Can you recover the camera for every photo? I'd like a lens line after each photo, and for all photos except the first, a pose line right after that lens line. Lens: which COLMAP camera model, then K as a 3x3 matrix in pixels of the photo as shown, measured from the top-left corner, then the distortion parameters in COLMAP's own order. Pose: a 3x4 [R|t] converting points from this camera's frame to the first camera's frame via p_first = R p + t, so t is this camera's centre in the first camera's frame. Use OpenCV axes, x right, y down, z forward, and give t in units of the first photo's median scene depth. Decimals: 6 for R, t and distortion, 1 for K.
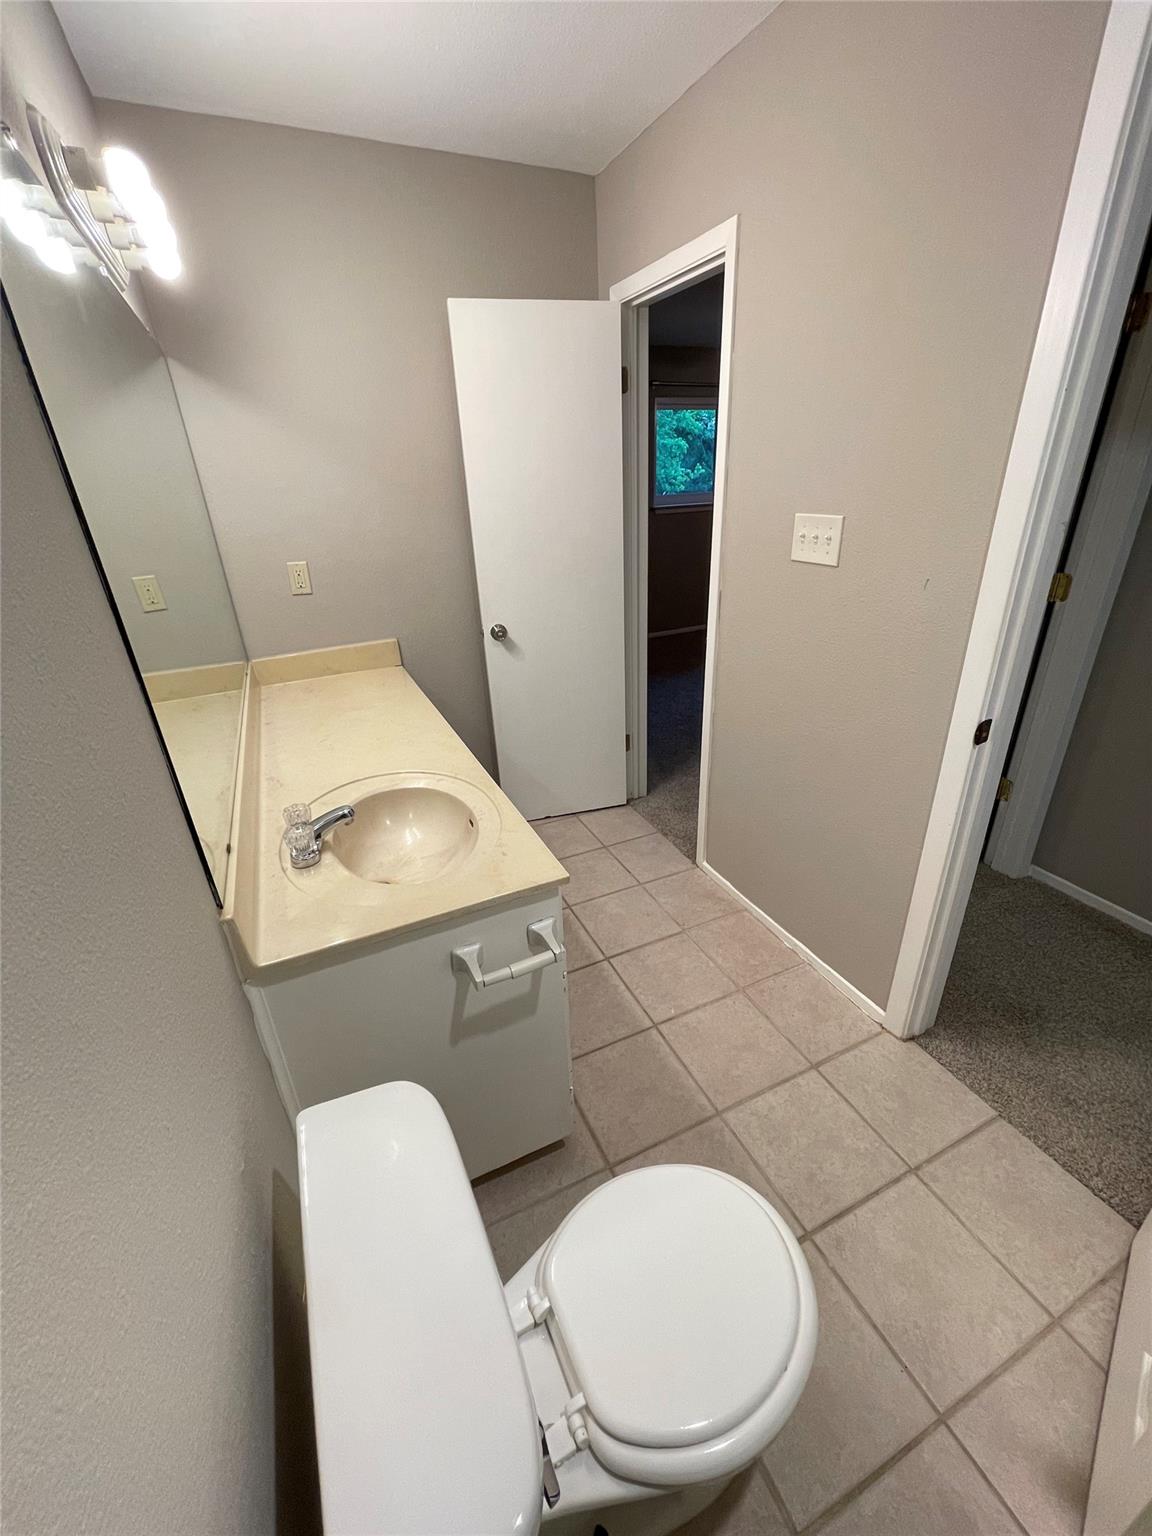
lens RADIAL K [[619.5, 0, 573.6], [0, 619.5, 762.9], [0, 0, 1]] dist [-0.003147, 0.001996]
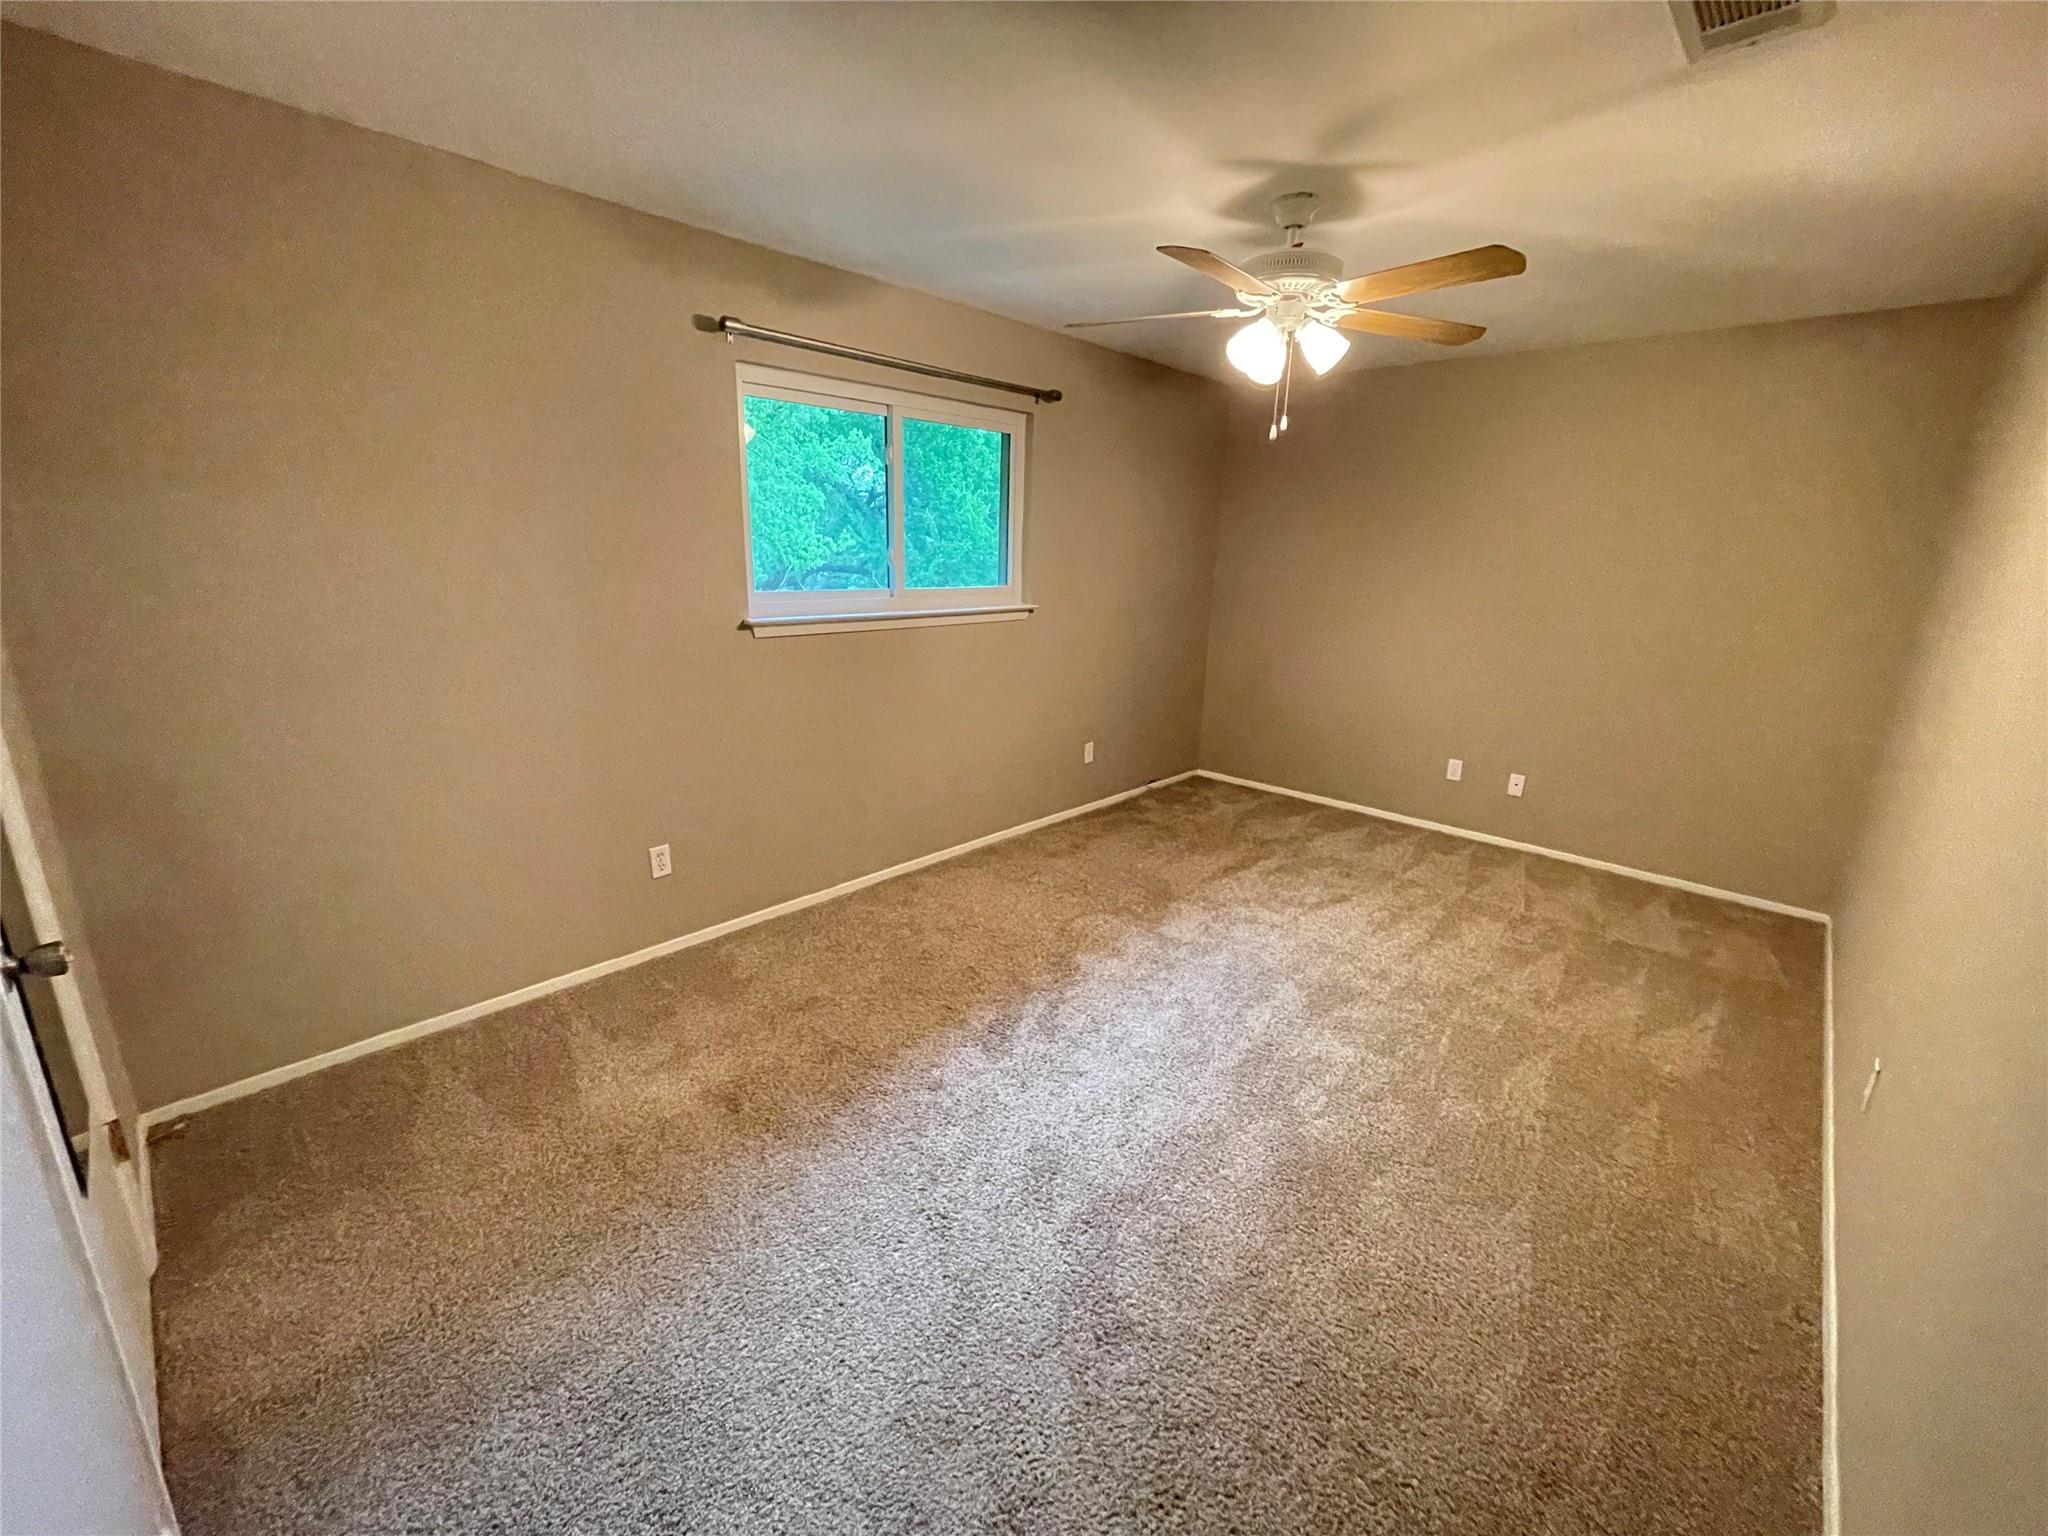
lens RADIAL K [[826.0, 0, 1020.1], [0, 826.0, 769.2], [0, 0, 1]] dist [-0.003147, 0.001996]
pose [[0.924444, -0.033118, 0.379877, 0.046702], [0.094936, 0.984841, -0.145171, -0.119481], [-0.369310, 0.170266, 0.913575, 0.243294]]
